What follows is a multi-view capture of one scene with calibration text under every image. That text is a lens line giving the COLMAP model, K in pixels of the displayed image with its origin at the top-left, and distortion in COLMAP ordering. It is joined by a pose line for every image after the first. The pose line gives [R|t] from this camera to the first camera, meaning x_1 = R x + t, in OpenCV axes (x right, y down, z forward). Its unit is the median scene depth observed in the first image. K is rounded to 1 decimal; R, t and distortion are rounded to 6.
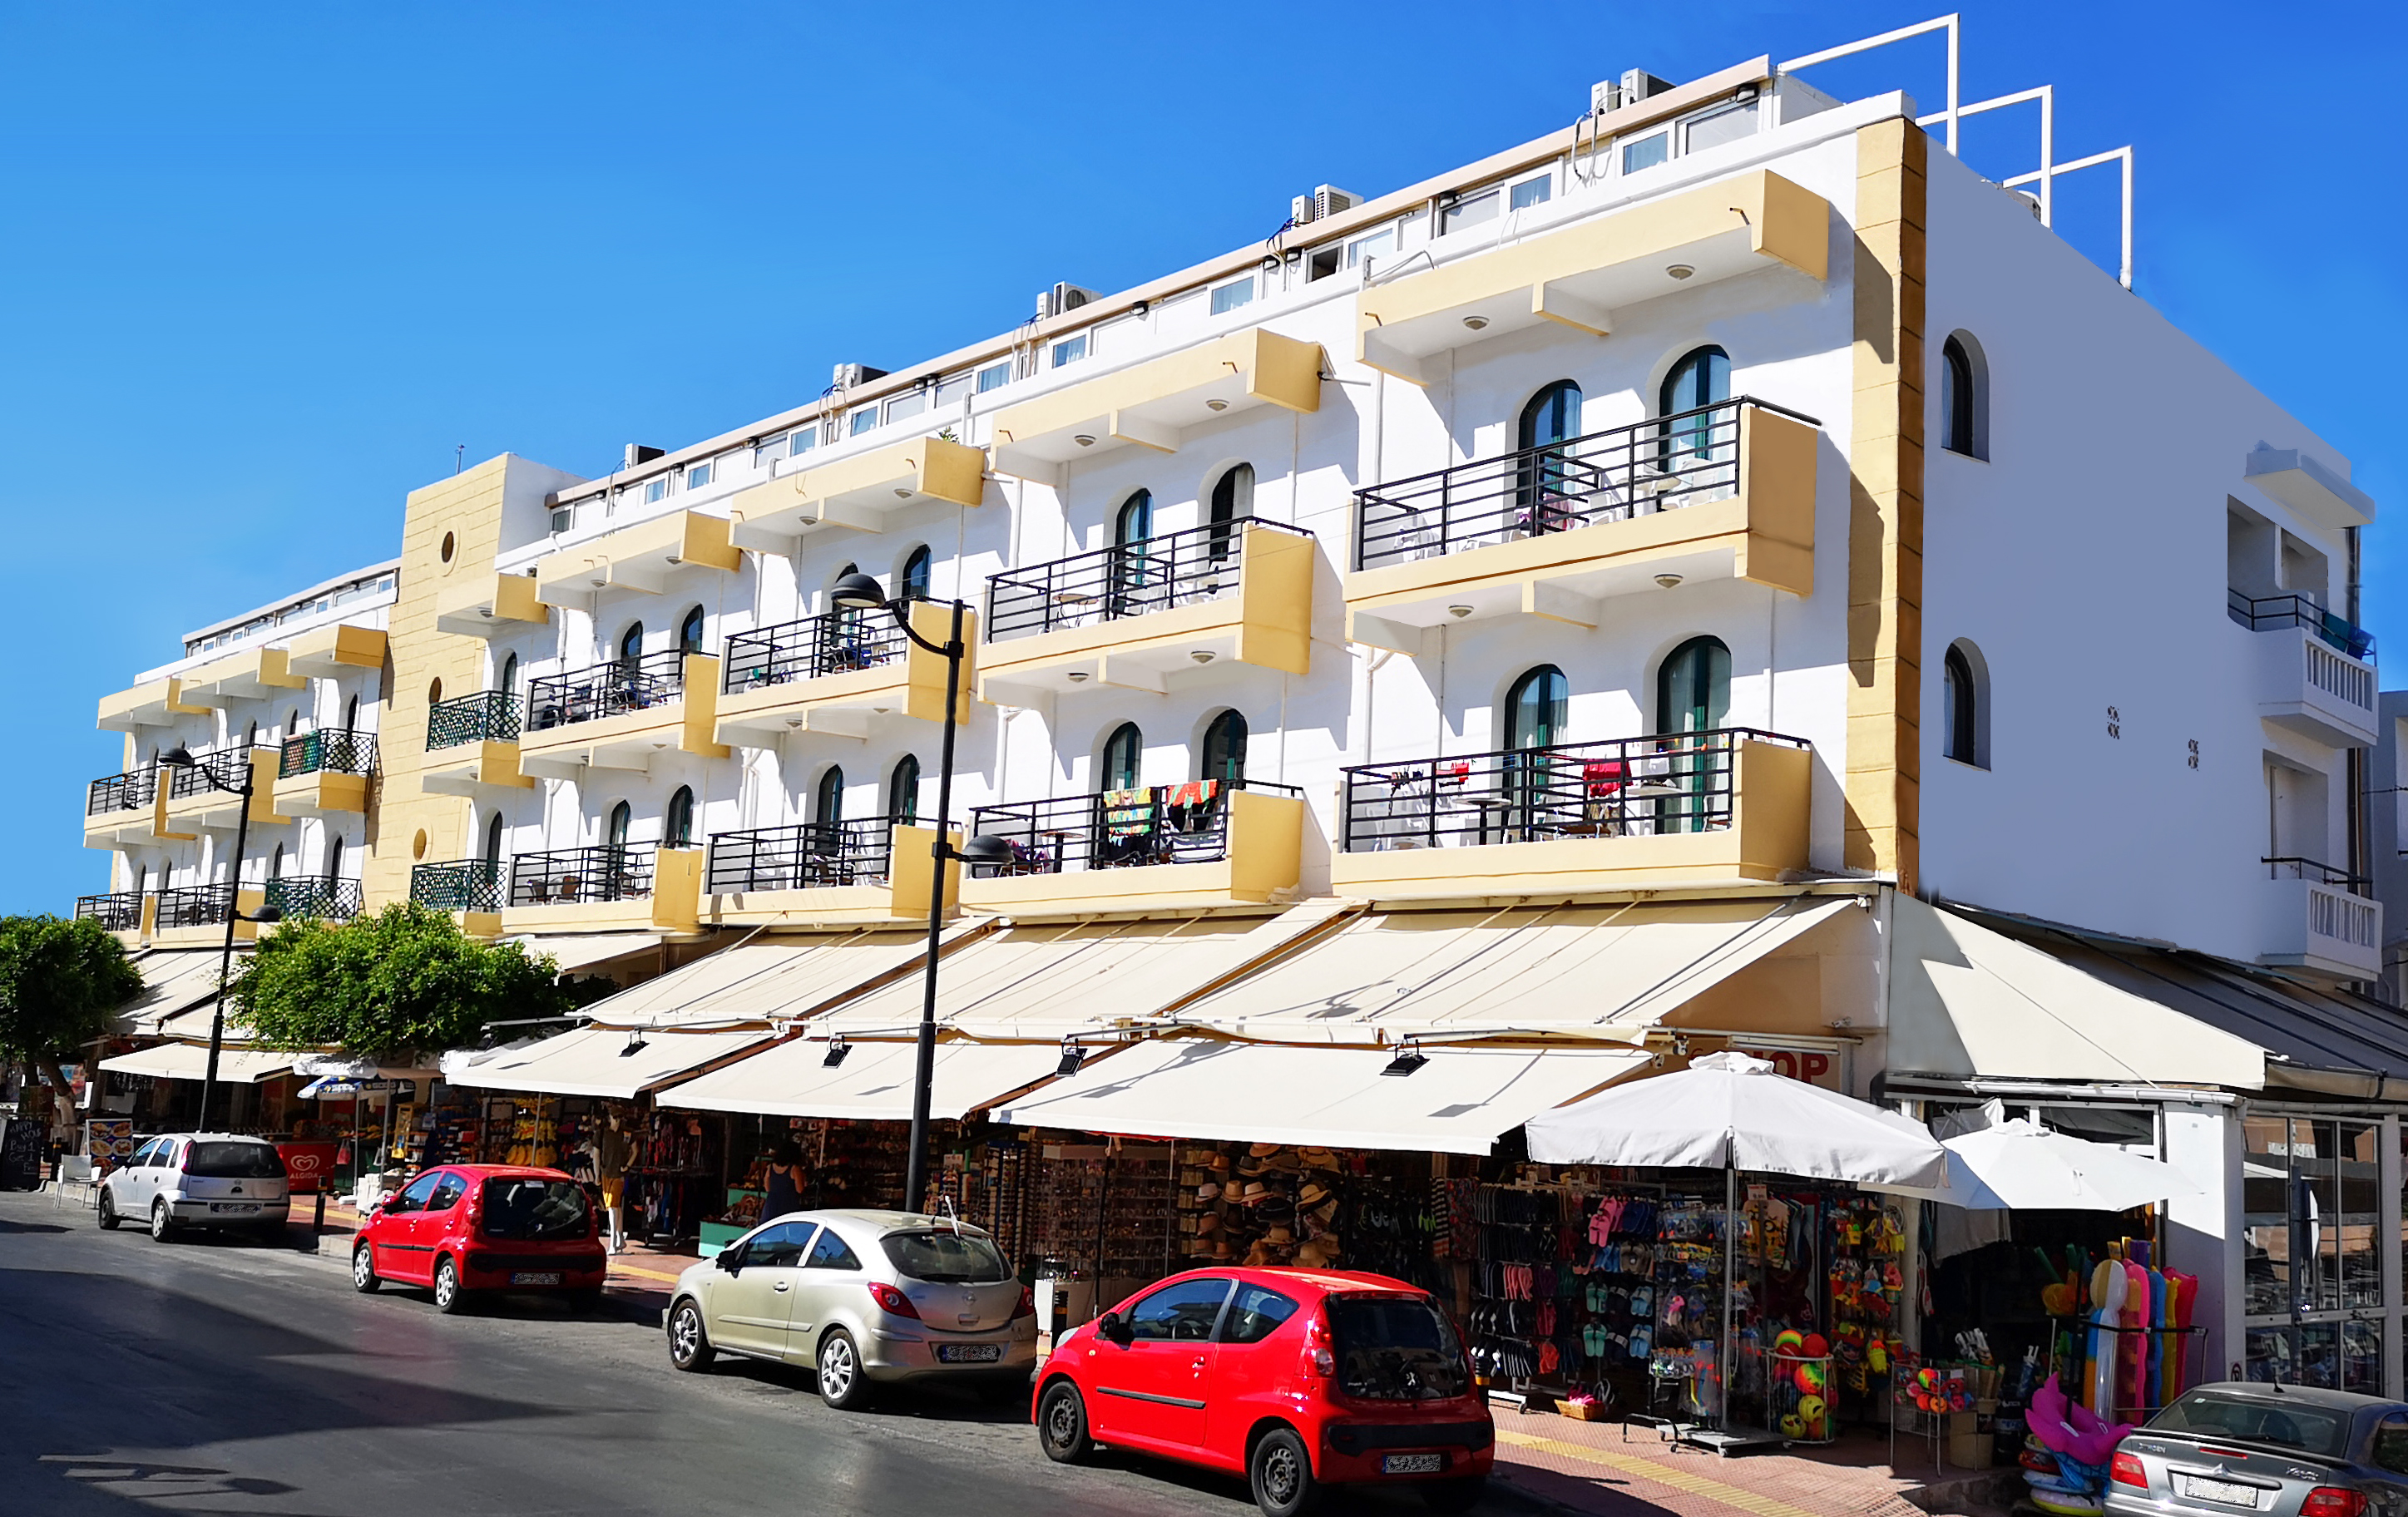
lens RADIAL K [[2345.3, 0, 1204.0], [0, 2345.3, 758.5], [0, 0, 1]] dist [0.003026, 0.000854]
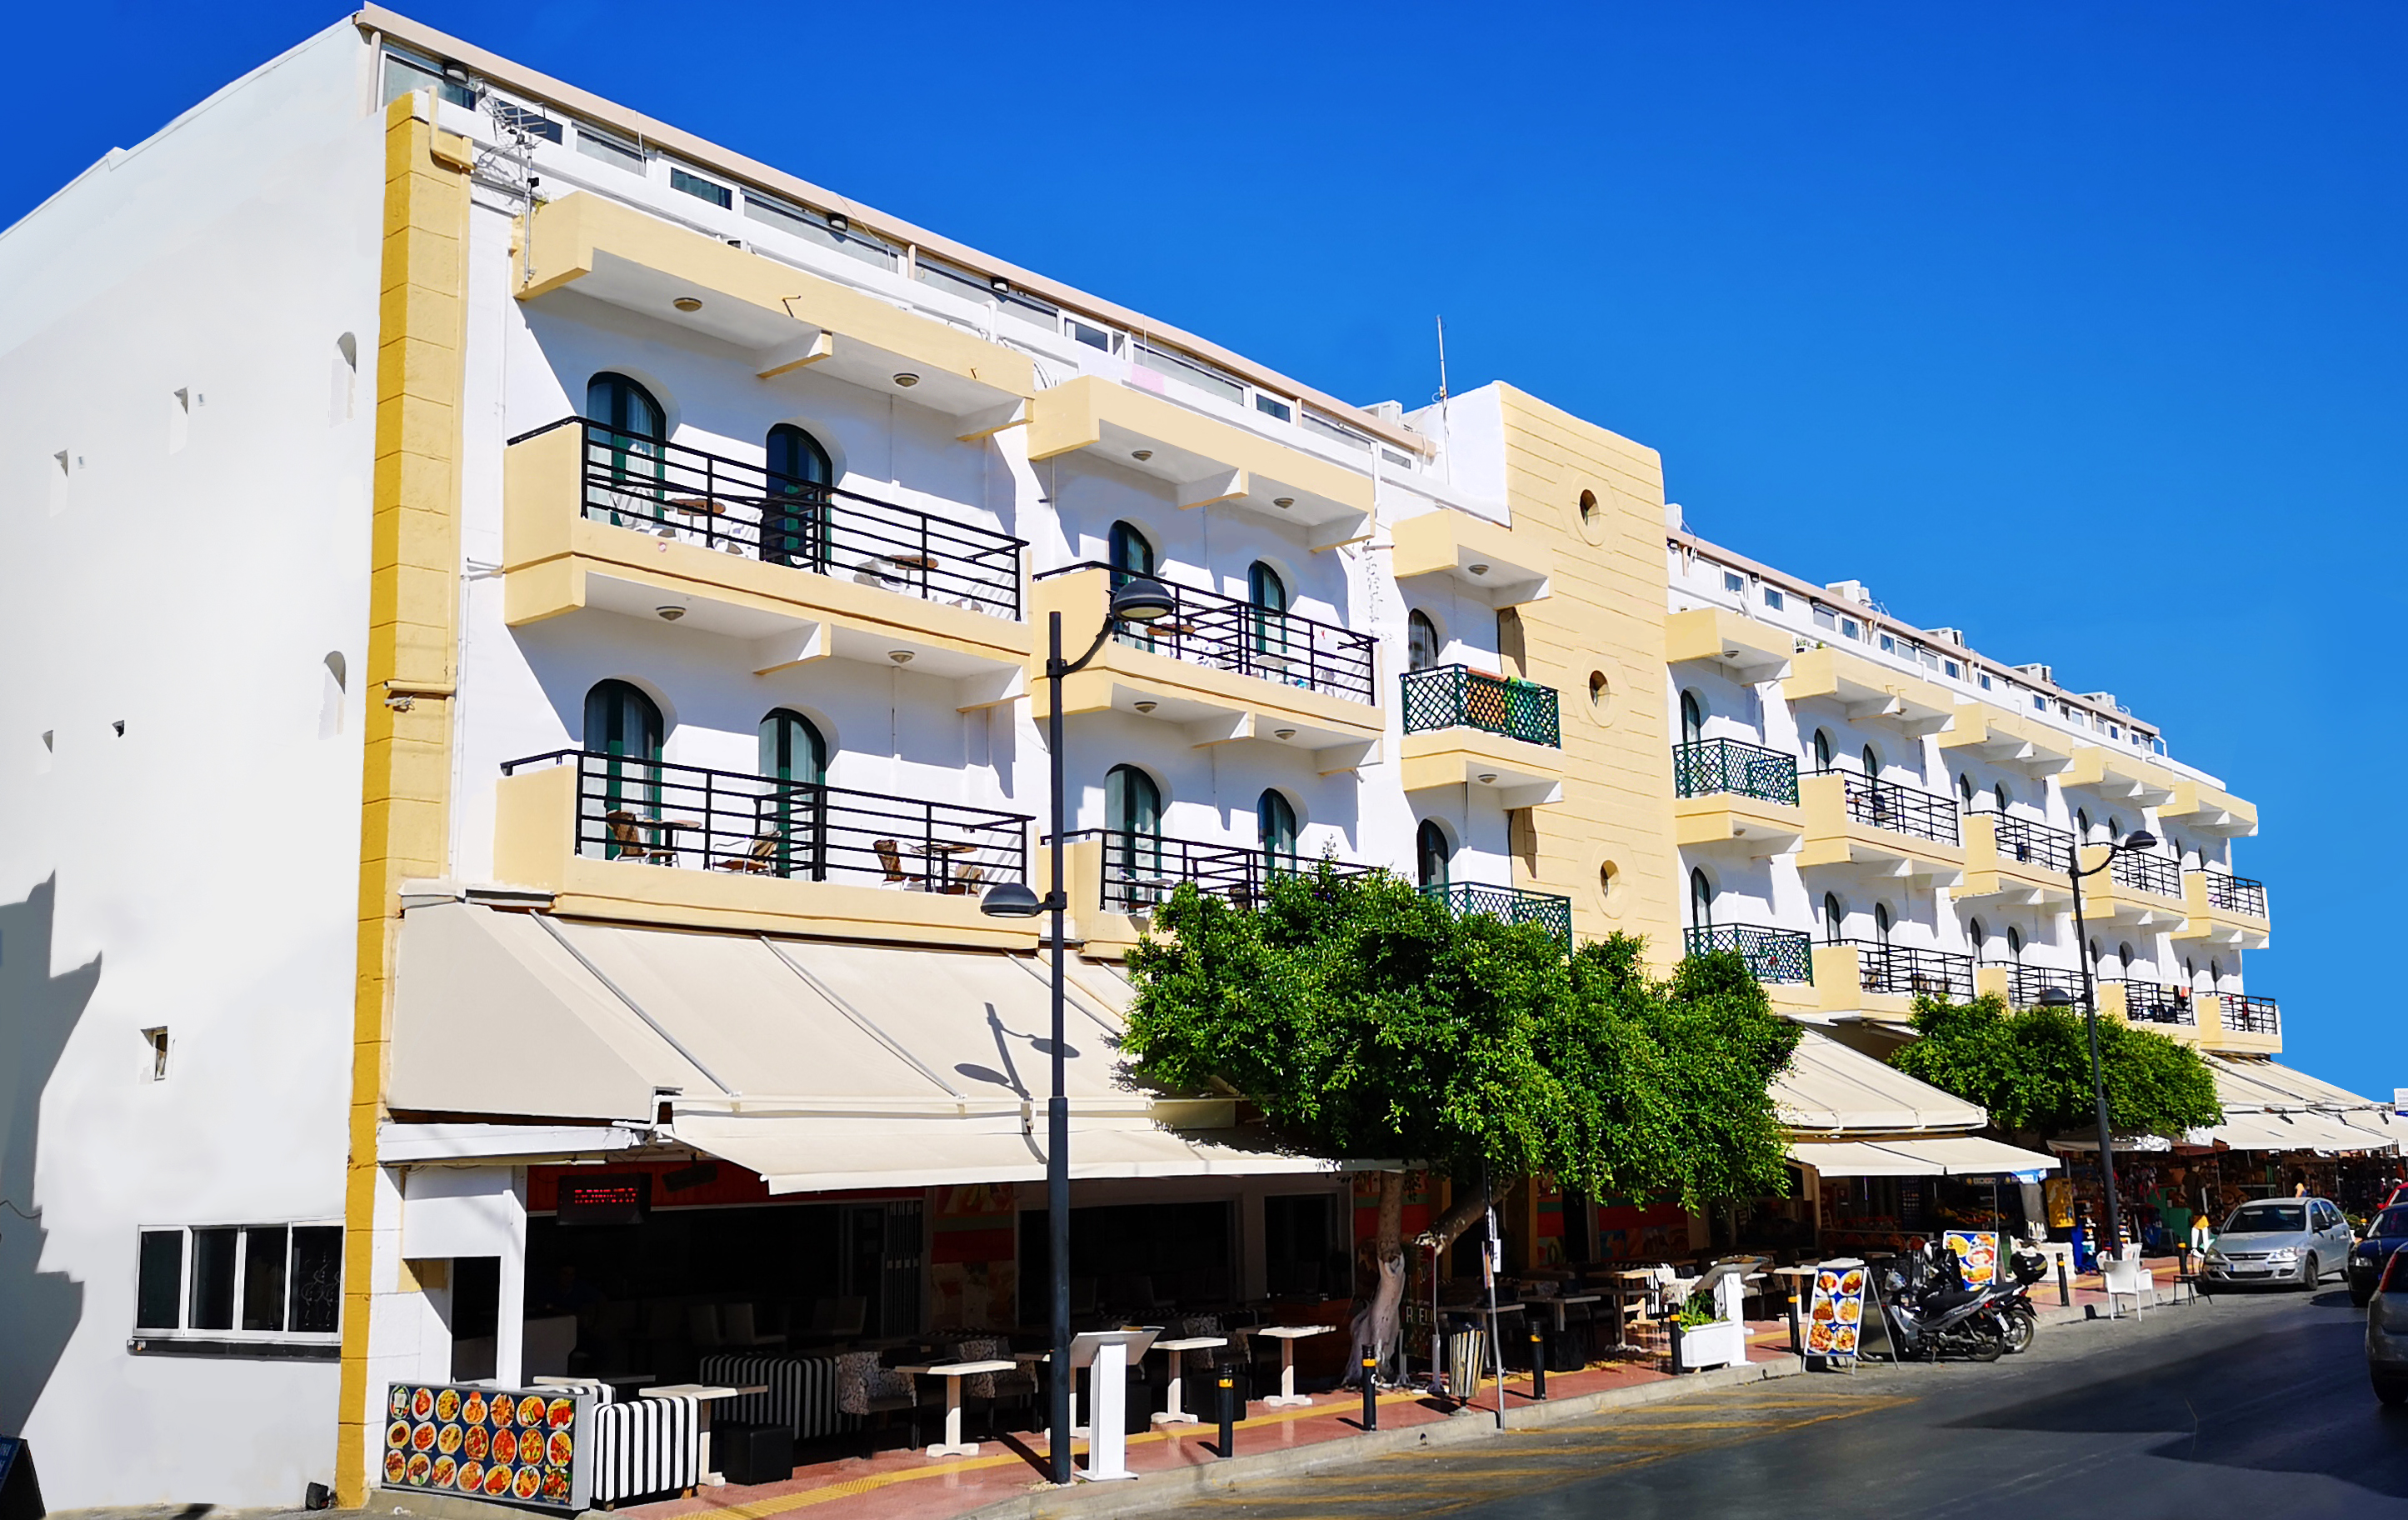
lens RADIAL K [[2345.6, 0, 1204.0], [0, 2345.6, 760.0], [0, 0, 1]] dist [0.003026, 0.000854]
pose [[-0.188555, 0.103756, 0.976566, -1.025932], [-0.123038, 0.984072, -0.128310, 0.108577], [-0.974325, -0.144348, -0.172786, 1.183317]]
